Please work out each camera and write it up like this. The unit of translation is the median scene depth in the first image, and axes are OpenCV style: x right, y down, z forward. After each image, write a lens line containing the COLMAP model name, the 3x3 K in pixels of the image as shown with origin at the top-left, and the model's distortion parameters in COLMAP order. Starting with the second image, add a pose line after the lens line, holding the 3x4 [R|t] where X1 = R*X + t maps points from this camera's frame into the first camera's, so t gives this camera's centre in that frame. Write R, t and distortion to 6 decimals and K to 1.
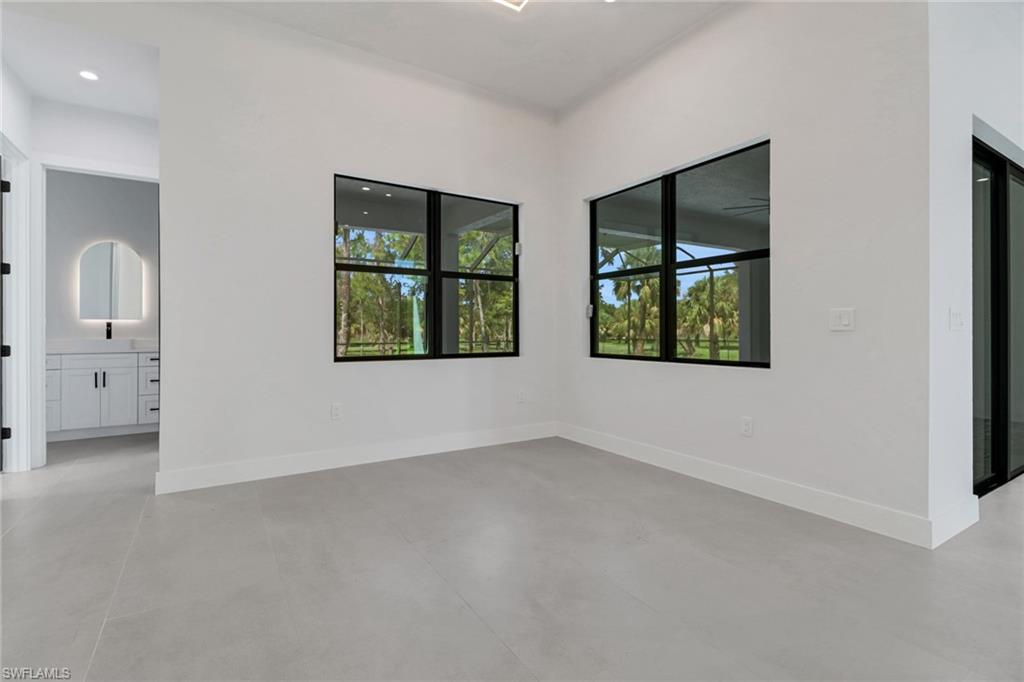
lens RADIAL K [[466.3, 0, 512.0], [0, 466.3, 341.0], [0, 0, 1]] dist [-0.002424, -0.000331]
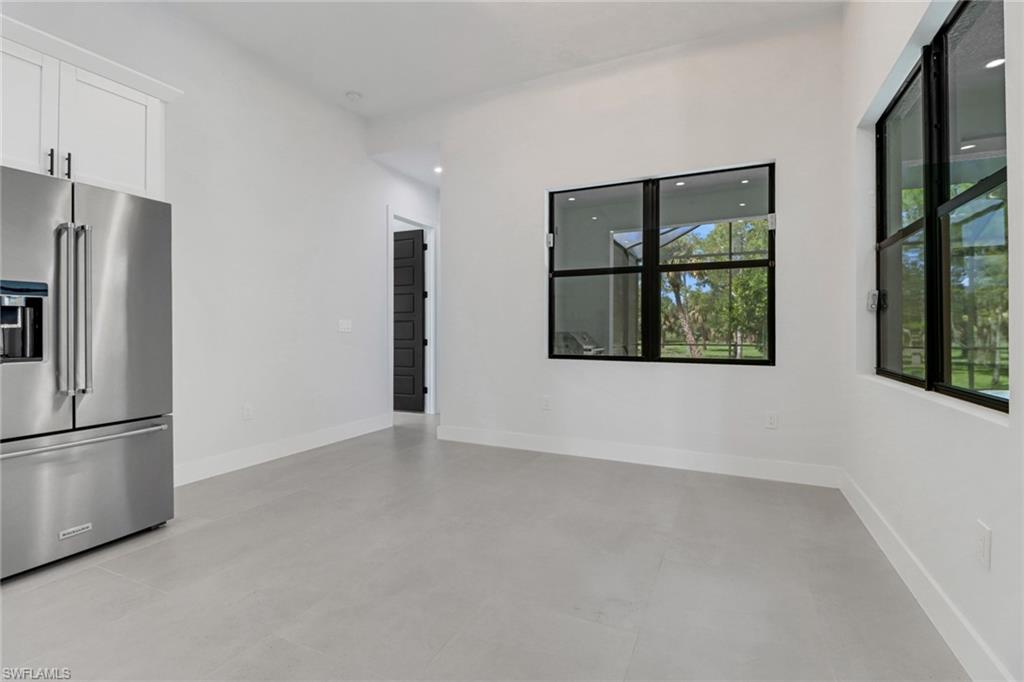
lens RADIAL K [[485.2, 0, 513.5], [0, 485.2, 338.4], [0, 0, 1]] dist [0.023297, -0.018322]
pose [[0.553029, 0.008290, -0.833121, 0.480065], [-0.021233, 0.999766, -0.004146, 0.001117], [0.832891, 0.019982, 0.553075, 0.247924]]
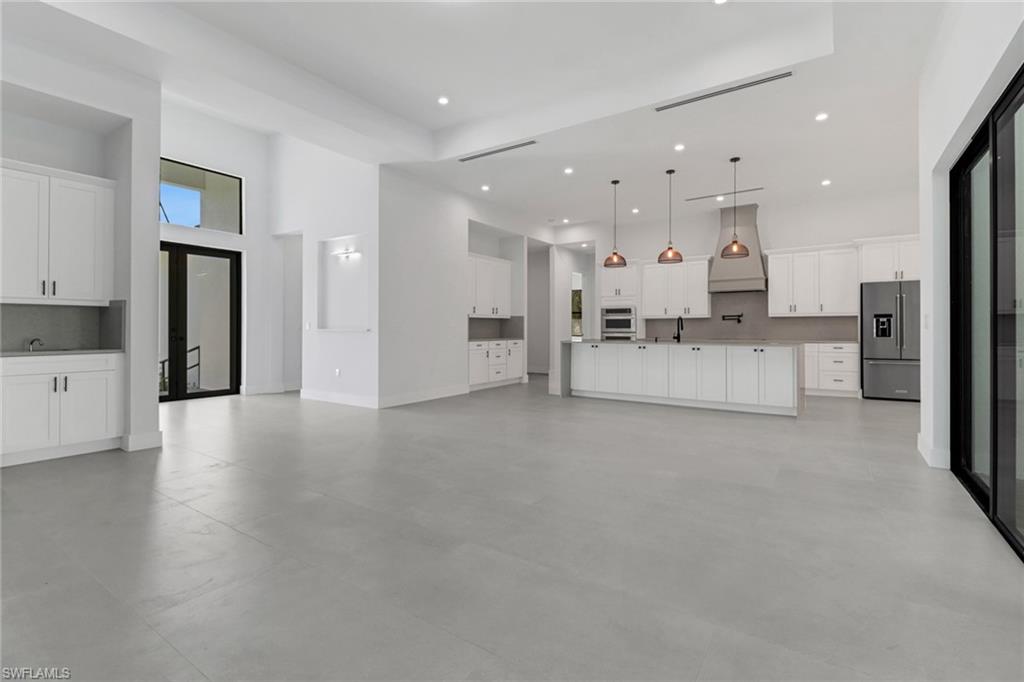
lens RADIAL K [[485.2, 0, 513.5], [0, 485.2, 338.4], [0, 0, 1]] dist [0.023297, -0.018322]
pose [[-0.910152, -0.006853, -0.414218, 1.667468], [-0.023094, 0.999148, 0.034213, 0.009393], [0.413630, 0.040705, -0.909535, 1.121335]]
